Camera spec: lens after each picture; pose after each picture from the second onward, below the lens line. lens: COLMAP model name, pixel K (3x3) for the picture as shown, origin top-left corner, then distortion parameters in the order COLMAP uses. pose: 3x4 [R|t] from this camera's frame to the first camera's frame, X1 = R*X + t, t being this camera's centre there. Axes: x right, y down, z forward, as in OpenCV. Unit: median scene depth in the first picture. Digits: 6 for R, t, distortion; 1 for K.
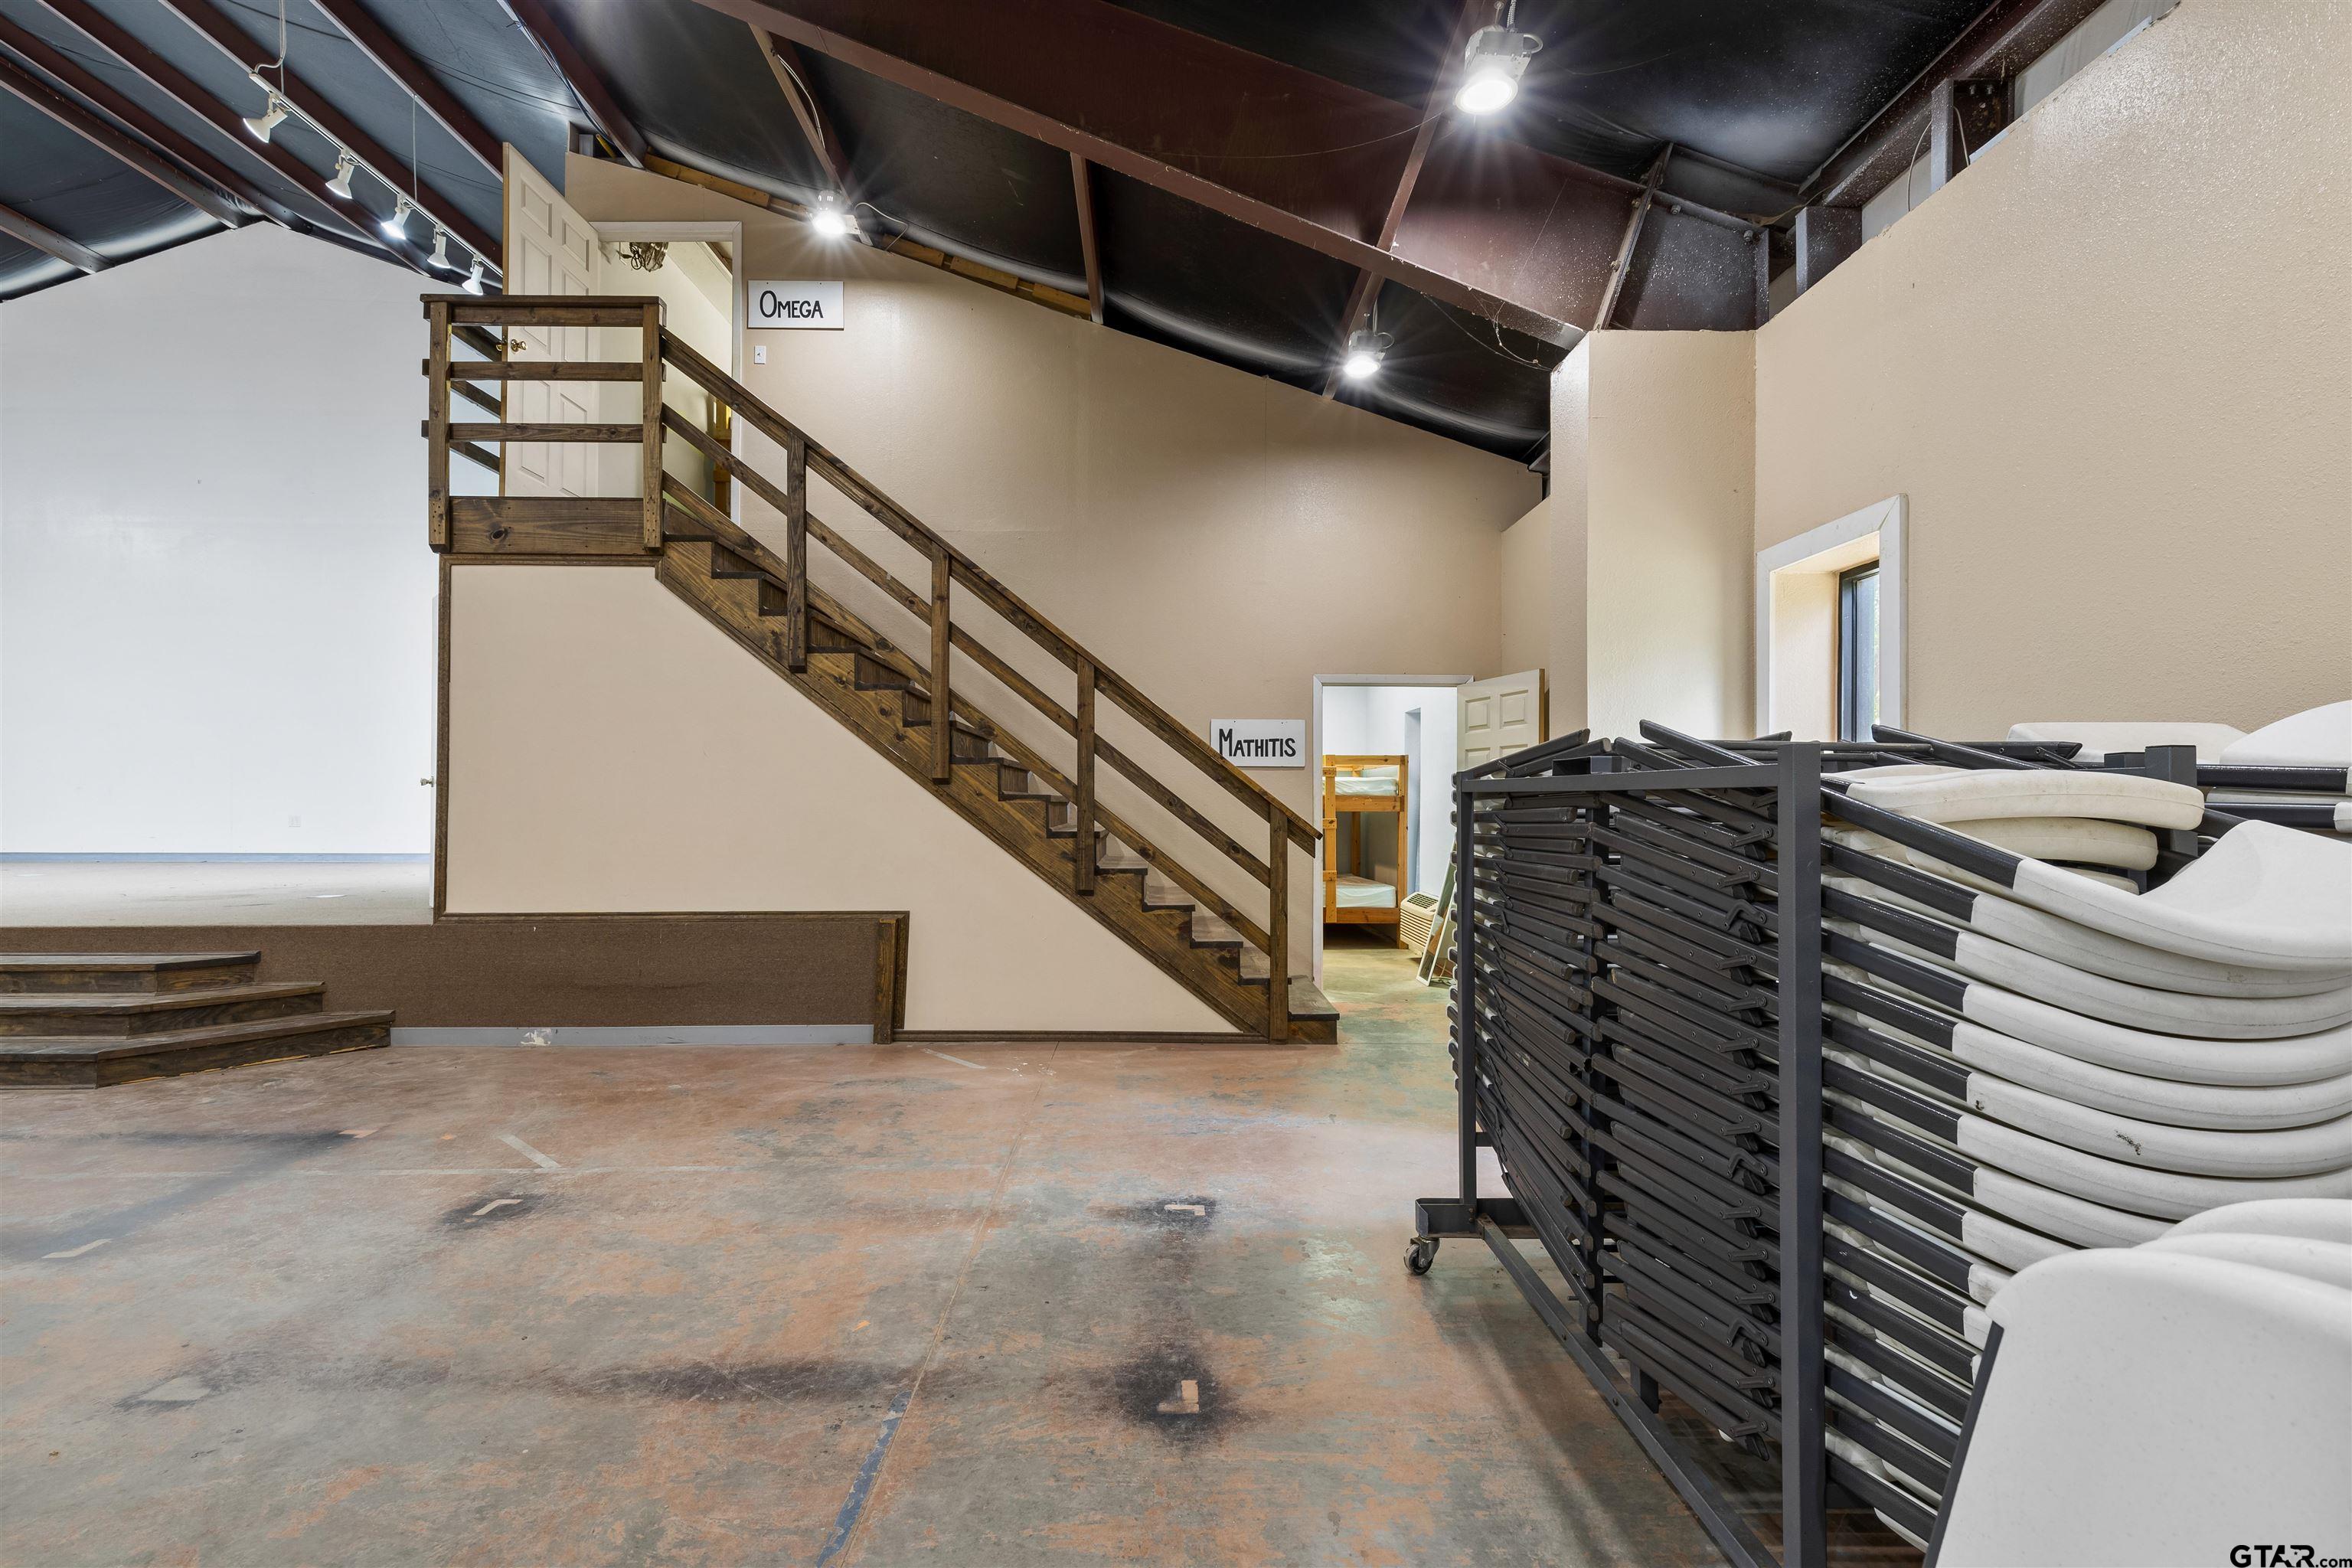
lens RADIAL K [[1070.3, 0, 1181.9], [0, 1070.3, 783.8], [0, 0, 1]] dist [0.005157, 0.000912]
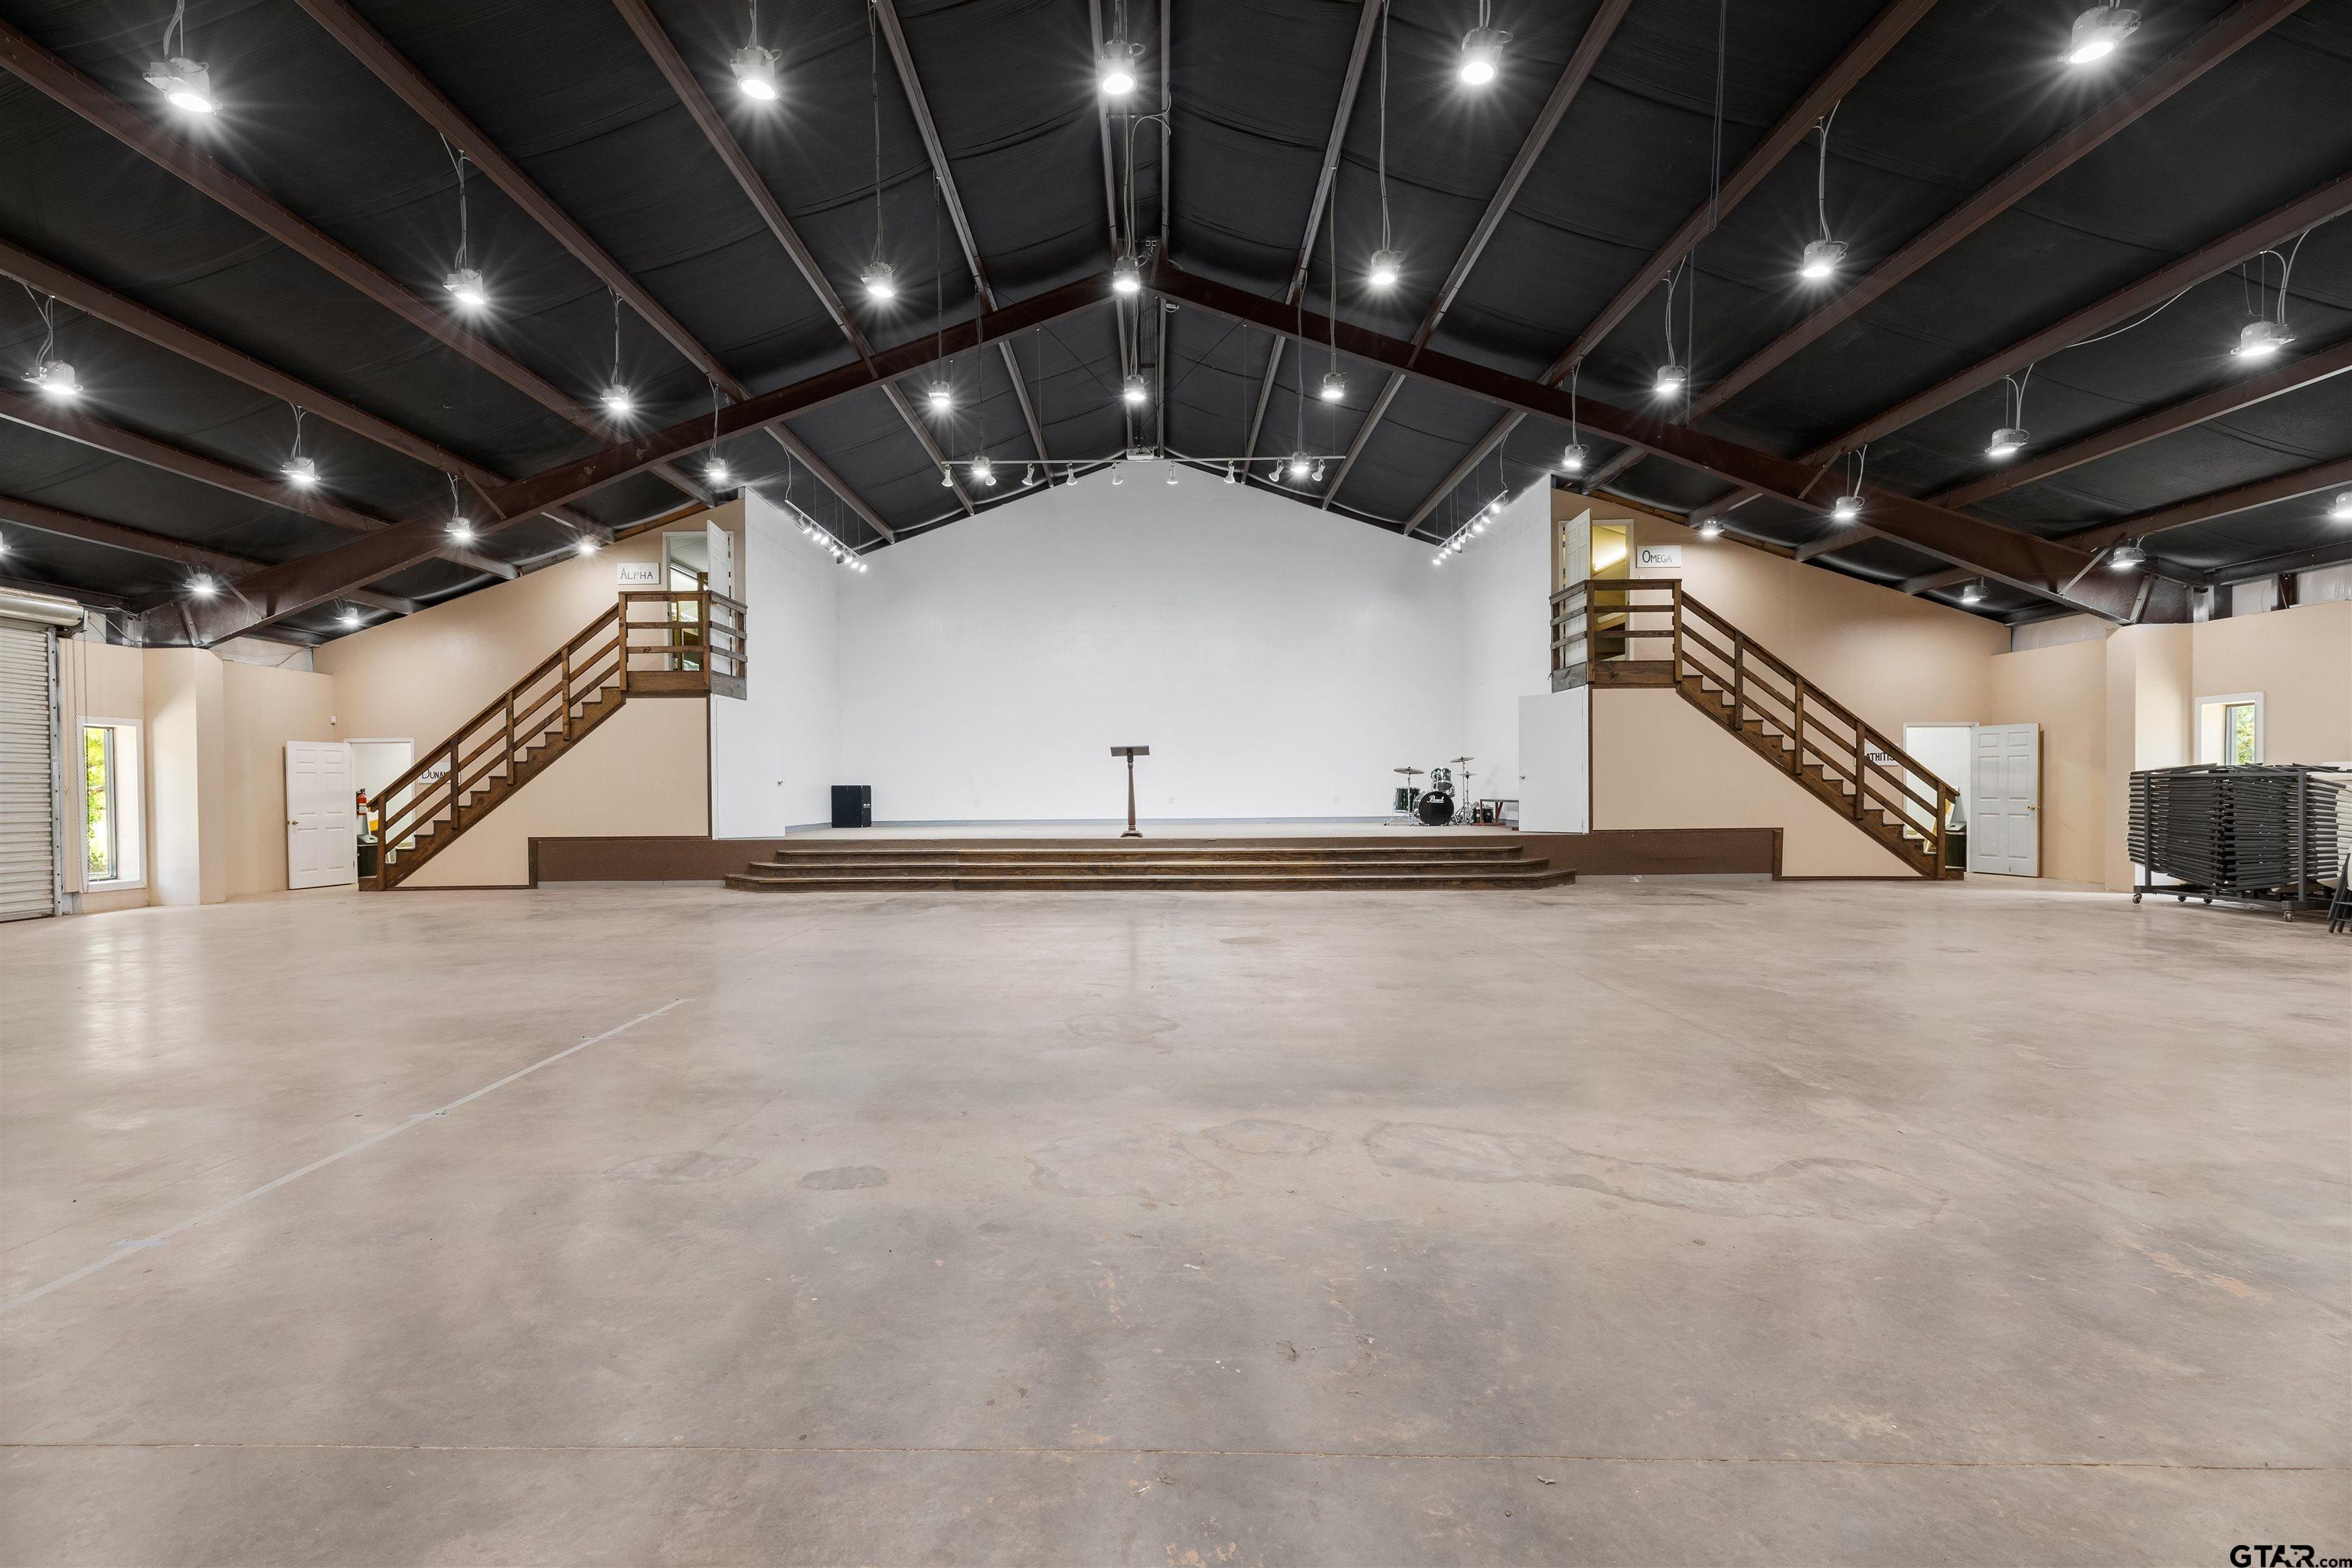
lens RADIAL K [[1070.3, 0, 1163.8], [0, 1070.3, 800.7], [0, 0, 1]] dist [0.005157, 0.000912]
pose [[0.999357, -0.008781, -0.034764, -1.595161], [0.009866, 0.999465, 0.031176, -0.034286], [0.034471, -0.031499, 0.998909, -1.511935]]
